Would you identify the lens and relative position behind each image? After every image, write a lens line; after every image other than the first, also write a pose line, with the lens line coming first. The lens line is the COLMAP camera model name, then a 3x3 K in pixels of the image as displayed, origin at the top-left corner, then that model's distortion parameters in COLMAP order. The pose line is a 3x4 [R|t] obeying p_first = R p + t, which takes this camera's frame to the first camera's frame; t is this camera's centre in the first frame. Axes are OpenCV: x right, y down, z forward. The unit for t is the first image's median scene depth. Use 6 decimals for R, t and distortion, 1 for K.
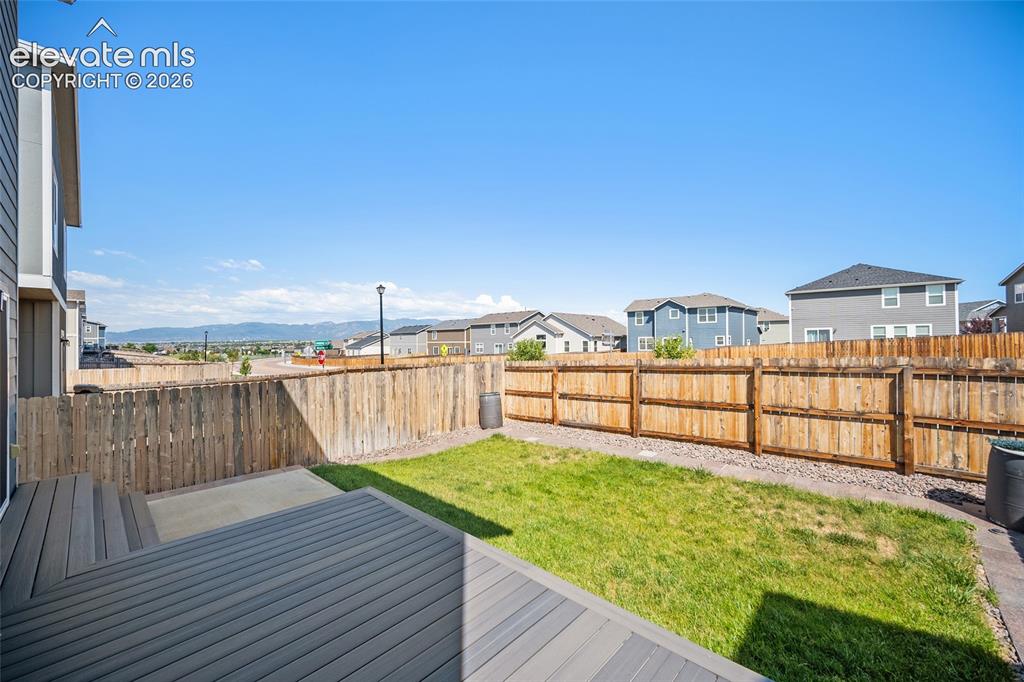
lens RADIAL K [[408.3, 0, 514.3], [0, 408.3, 338.4], [0, 0, 1]] dist [-0.002086, -0.000139]
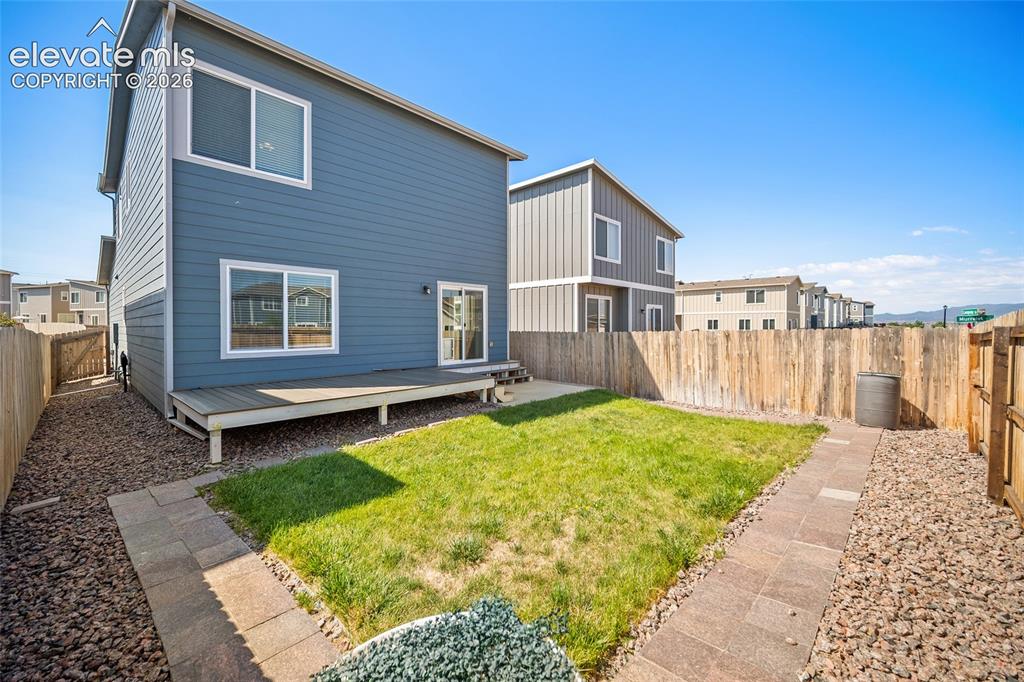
lens RADIAL K [[412.9, 0, 515.7], [0, 412.9, 331.3], [0, 0, 1]] dist [-0.003110, -0.000268]
pose [[0.002401, 0.022092, -0.999753, 0.727501], [0.009915, 0.999706, 0.022115, 0.058746], [0.999948, -0.009966, 0.002181, 0.532290]]
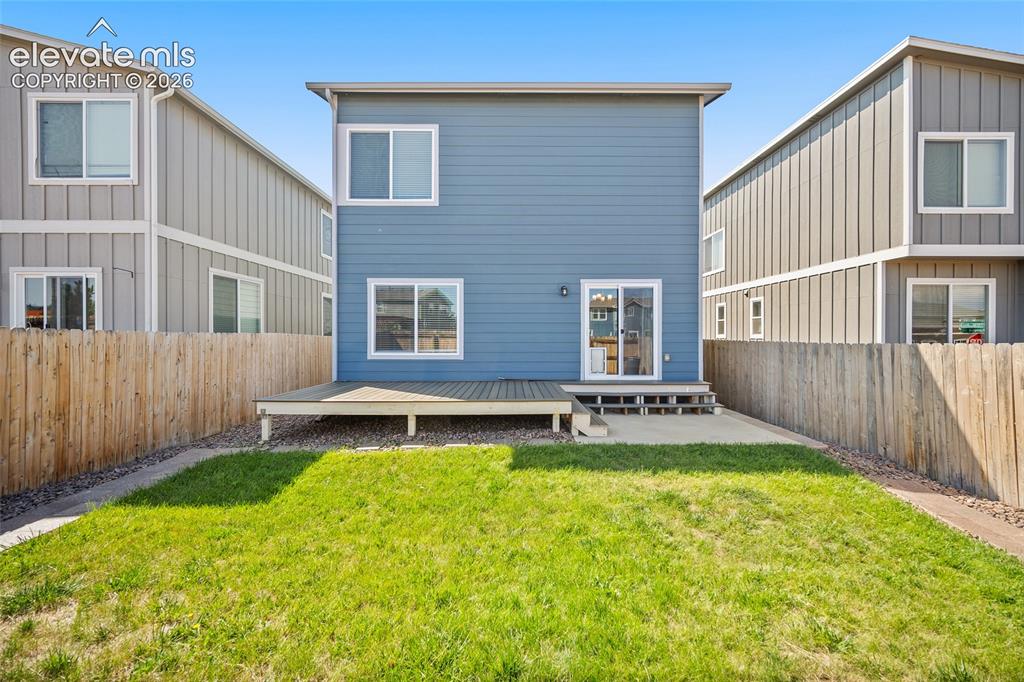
lens RADIAL K [[408.3, 0, 514.3], [0, 408.3, 338.4], [0, 0, 1]] dist [-0.002086, -0.000139]
pose [[-0.728078, 0.012876, -0.685373, 0.350001], [0.011611, 0.999912, 0.006451, 0.072324], [0.685396, -0.003261, -0.728163, 0.908408]]
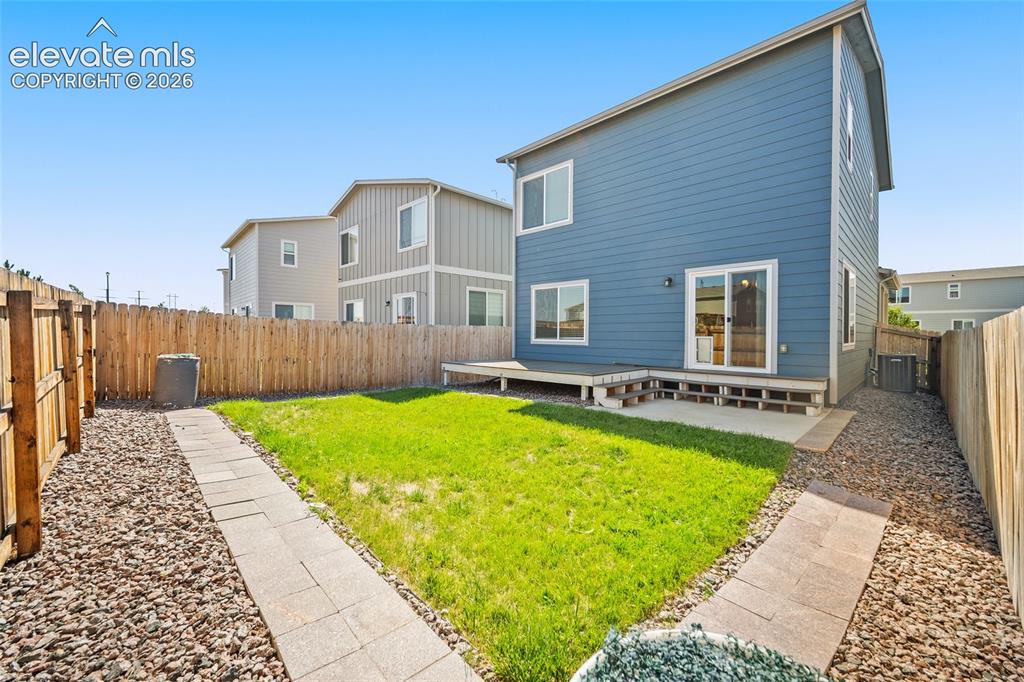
lens RADIAL K [[408.3, 0, 514.3], [0, 408.3, 338.4], [0, 0, 1]] dist [-0.002086, -0.000139]
pose [[-0.999542, 0.003560, 0.030052, -0.042341], [0.003615, 0.999992, 0.001788, 0.103470], [-0.030046, 0.001896, -0.999547, 1.304305]]
